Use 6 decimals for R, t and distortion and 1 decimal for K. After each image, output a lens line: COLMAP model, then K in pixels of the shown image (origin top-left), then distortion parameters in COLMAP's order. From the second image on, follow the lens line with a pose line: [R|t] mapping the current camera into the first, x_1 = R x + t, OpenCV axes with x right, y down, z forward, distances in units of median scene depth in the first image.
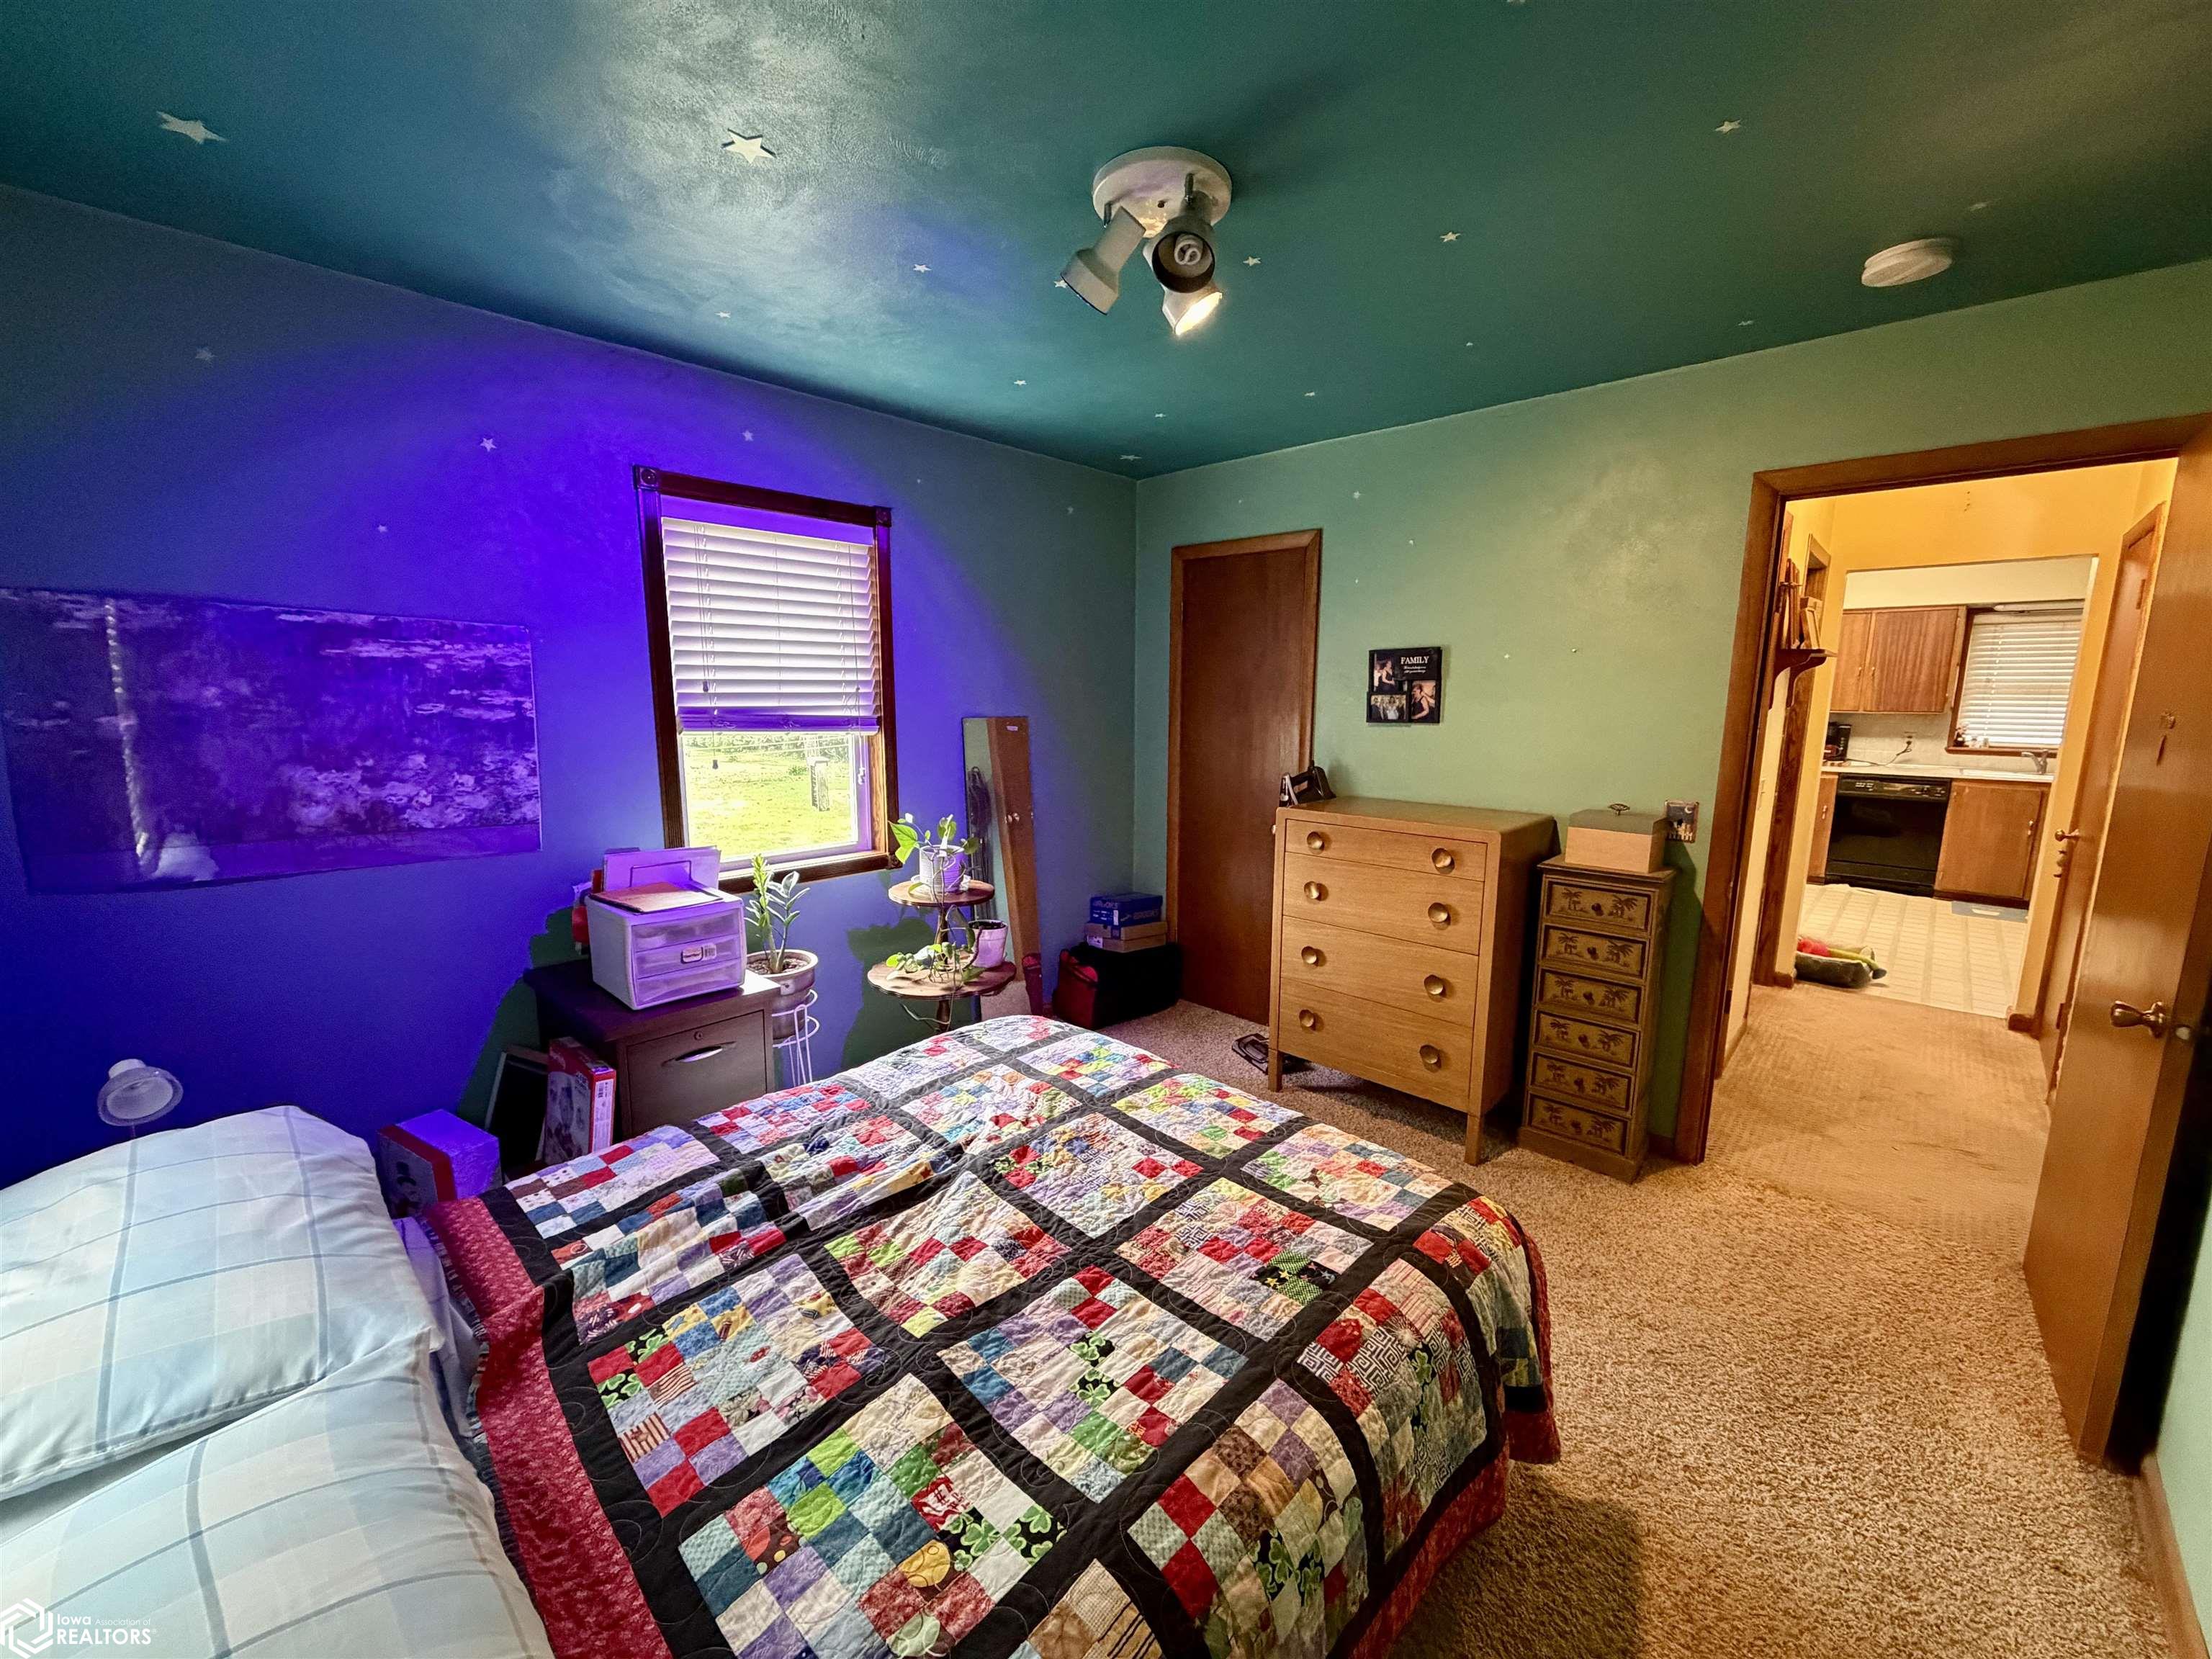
lens RADIAL K [[879.3, 0, 1101.9], [0, 879.3, 834.4], [0, 0, 1]] dist [-0.002255, 0.000230]
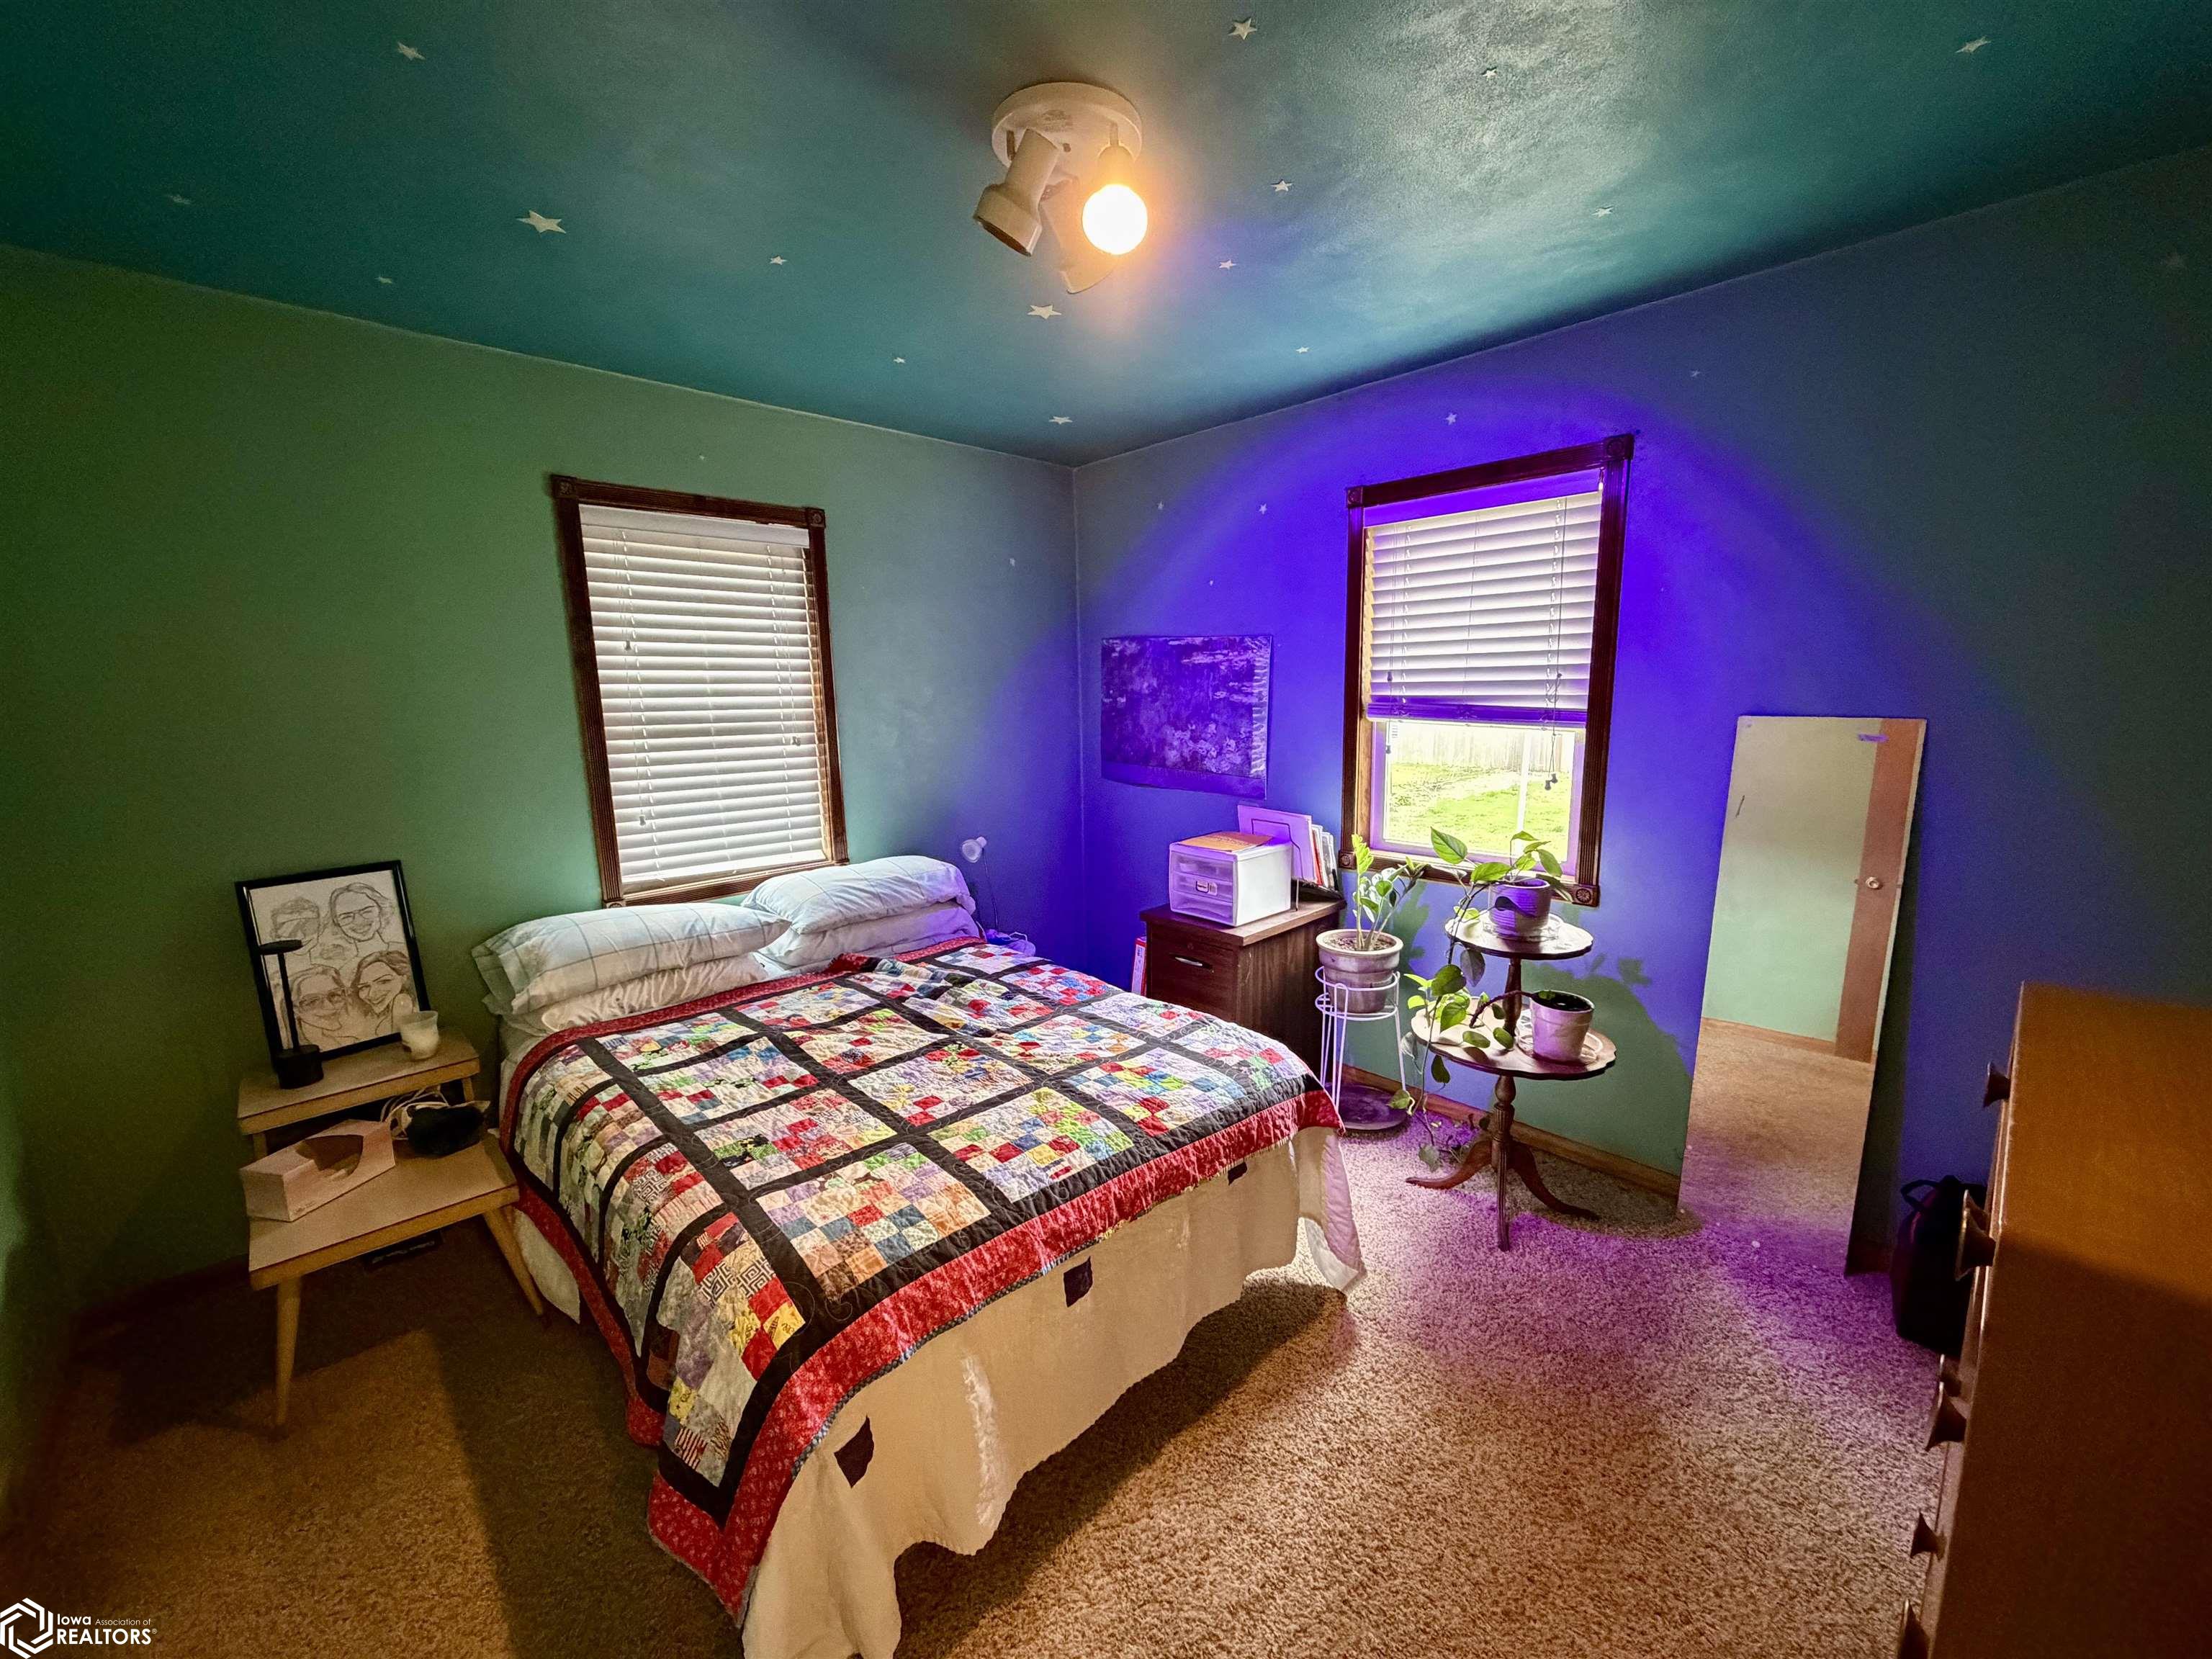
lens RADIAL K [[879.3, 0, 1102.5], [0, 879.3, 837.4], [0, 0, 1]] dist [-0.002255, 0.000230]
pose [[-0.049974, 0.166518, -0.984771, 1.103753], [-0.146750, 0.974077, 0.172157, -0.184687], [0.987910, 0.153118, -0.024243, 1.190793]]
